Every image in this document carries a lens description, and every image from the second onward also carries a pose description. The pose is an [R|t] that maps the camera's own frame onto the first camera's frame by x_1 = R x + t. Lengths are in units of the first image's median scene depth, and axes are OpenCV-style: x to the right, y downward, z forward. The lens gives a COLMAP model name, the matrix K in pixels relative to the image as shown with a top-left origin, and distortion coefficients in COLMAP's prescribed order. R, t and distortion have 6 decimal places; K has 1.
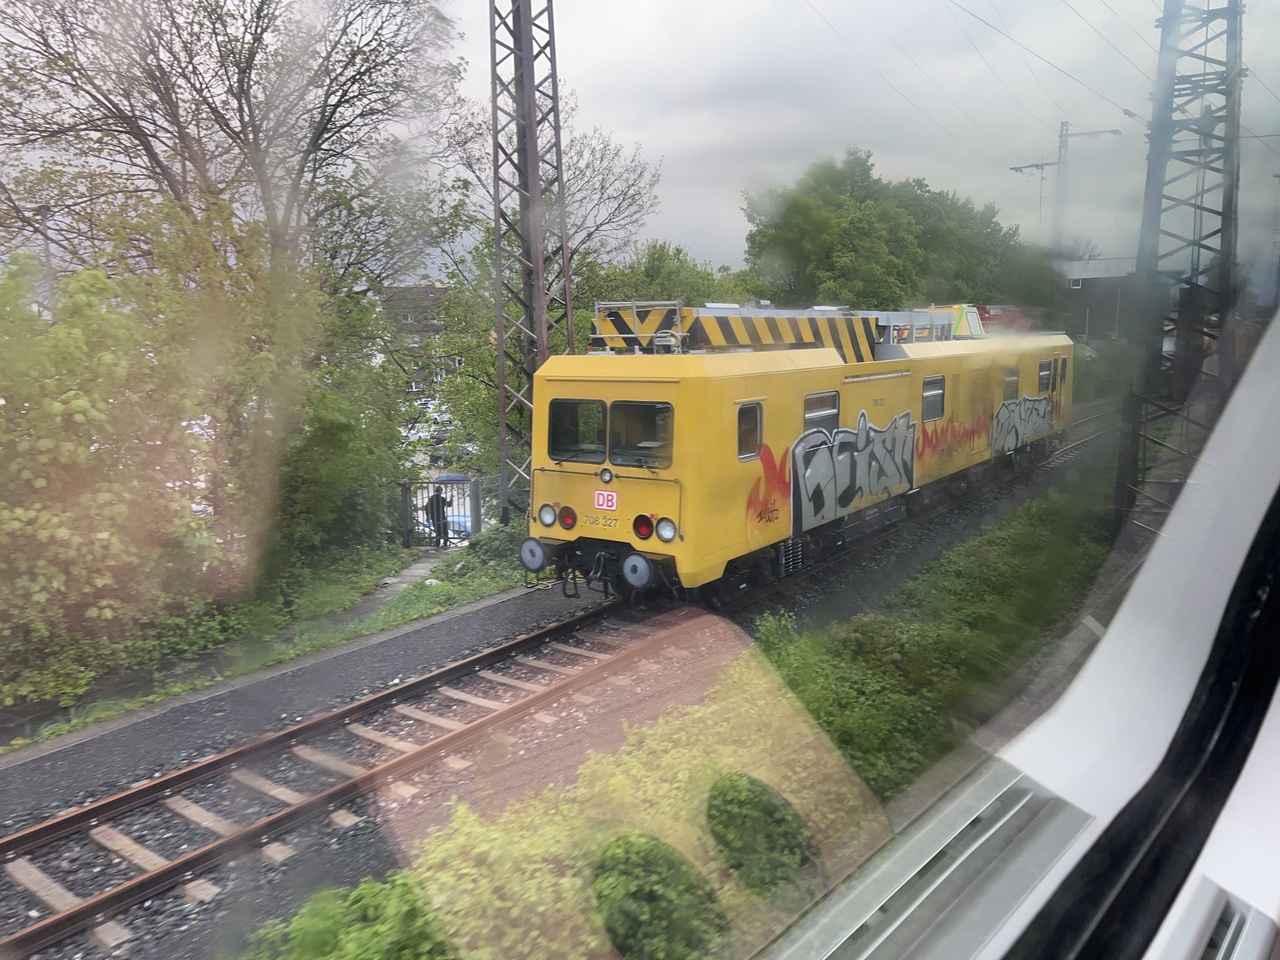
lens RADIAL K [[1078.6, 0, 618.2], [0, 1078.6, 451.4], [0, 0, 1]] dist [0.084619, -0.110994]
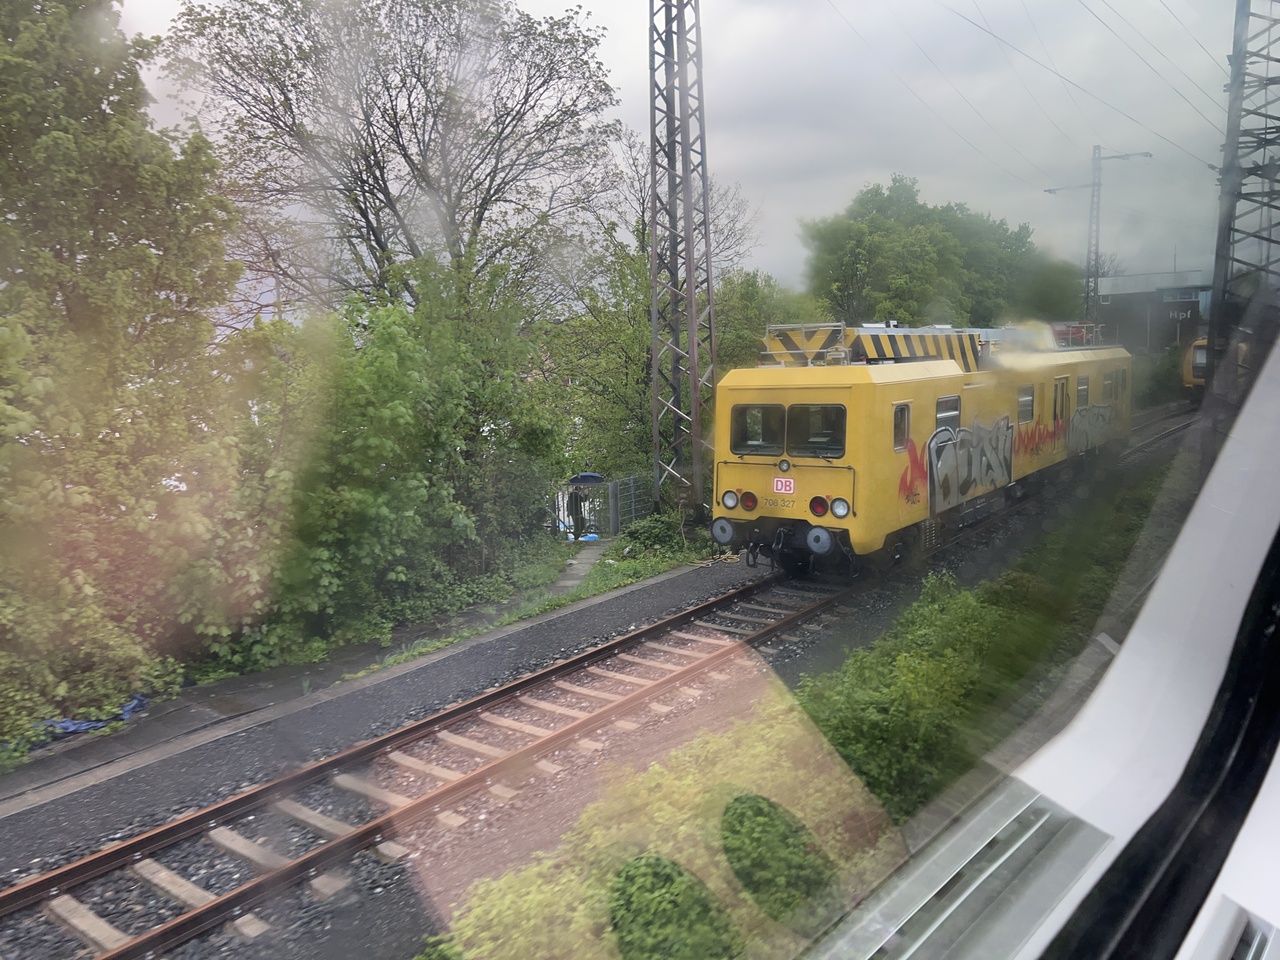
lens RADIAL K [[1078.6, 0, 608.8], [0, 1078.6, 466.7], [0, 0, 1]] dist [0.084619, -0.110994]
pose [[0.999809, -0.012160, -0.015322, -0.047808], [0.012051, 0.999902, -0.007176, 0.007454], [0.015408, 0.006990, 0.999857, -0.058392]]
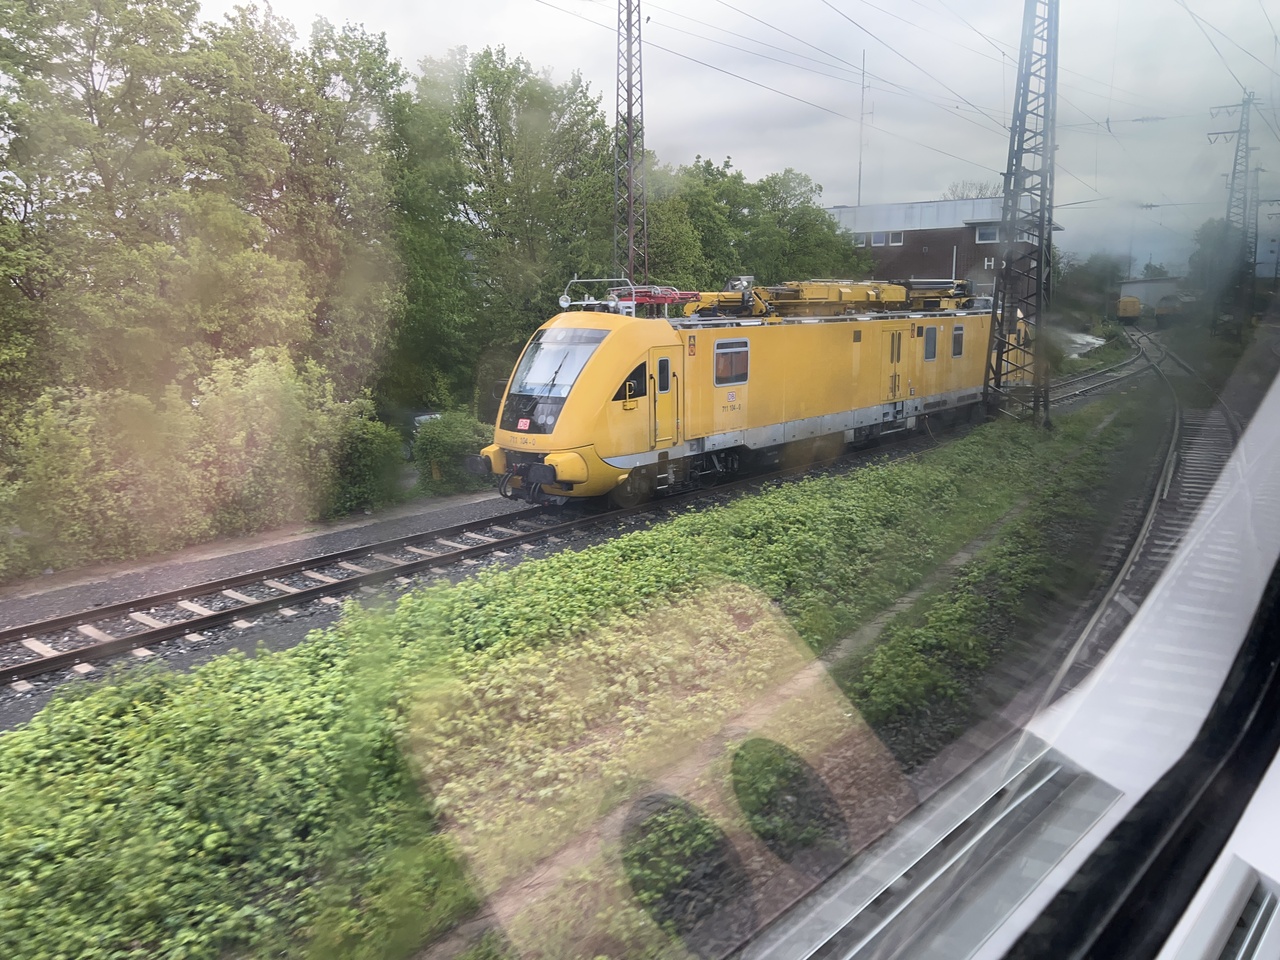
lens RADIAL K [[1078.6, 0, 644.7], [0, 1078.6, 455.1], [0, 0, 1]] dist [0.084619, -0.110994]
pose [[0.999639, 0.017365, -0.020508, 0.437957], [-0.016487, 0.998971, 0.042252, -0.074636], [0.021220, -0.041899, 0.998896, 0.521278]]
